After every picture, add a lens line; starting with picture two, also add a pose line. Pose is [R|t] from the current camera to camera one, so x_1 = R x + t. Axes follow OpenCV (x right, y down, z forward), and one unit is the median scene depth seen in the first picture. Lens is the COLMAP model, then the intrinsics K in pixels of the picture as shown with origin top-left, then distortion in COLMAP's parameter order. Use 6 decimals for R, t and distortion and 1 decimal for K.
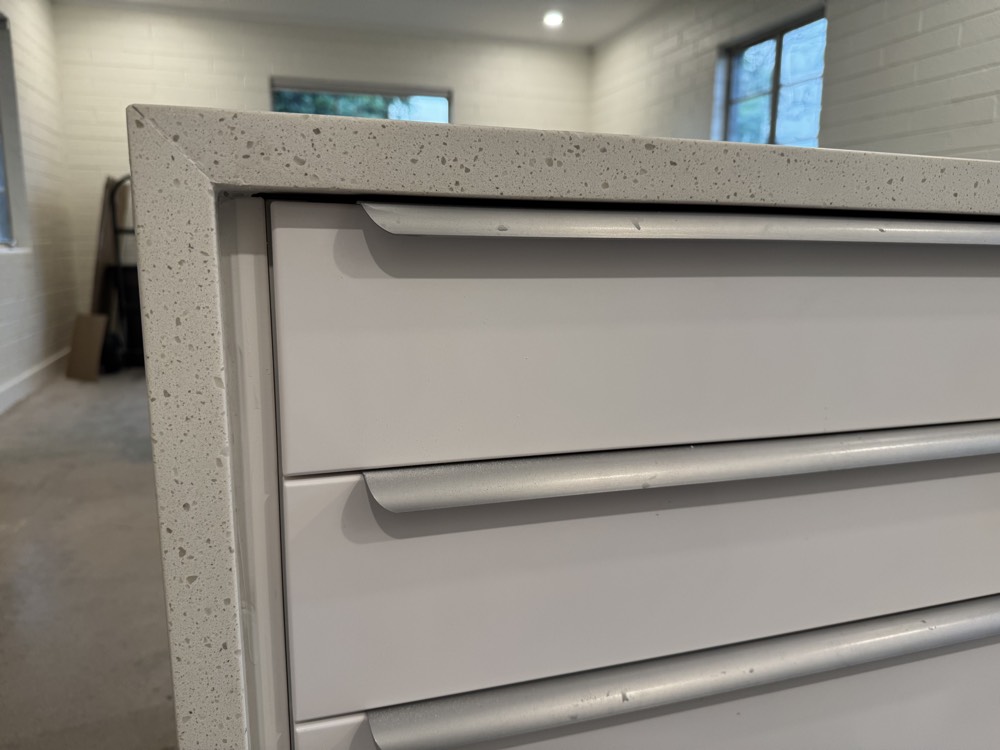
lens RADIAL K [[701.8, 0, 492.8], [0, 701.8, 377.2], [0, 0, 1]] dist [0.161977, -0.229134]
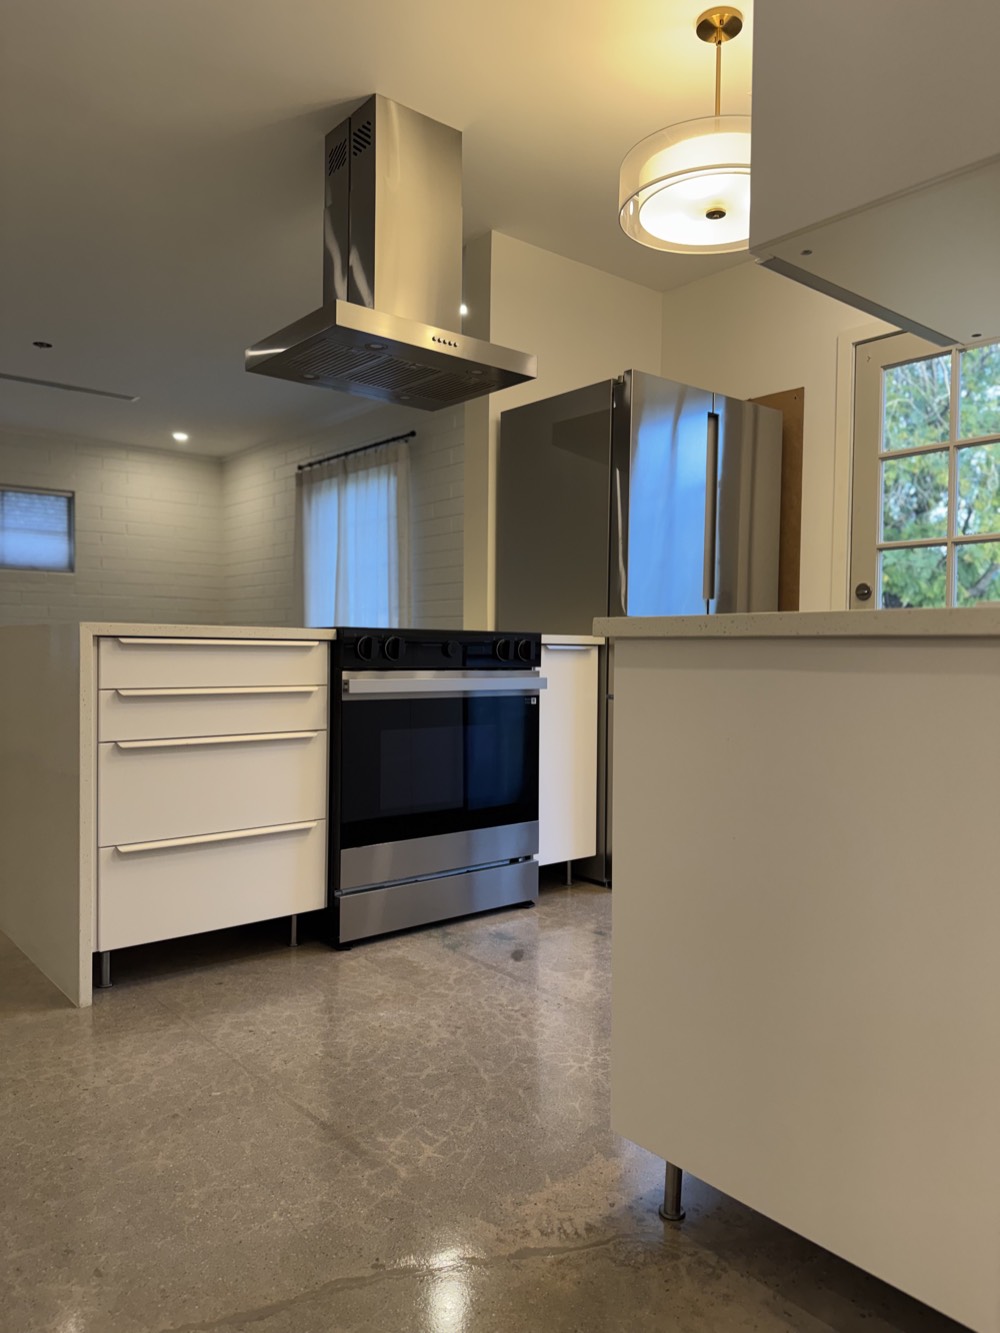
lens RADIAL K [[935.5, 0, 478.9], [0, 935.5, 671.3], [0, 0, 1]] dist [0.161977, -0.229134]
pose [[0.933087, -0.005622, 0.359606, -0.209358], [0.061201, 0.987777, -0.143358, 1.136911], [-0.354405, 0.155774, 0.922026, -6.173602]]
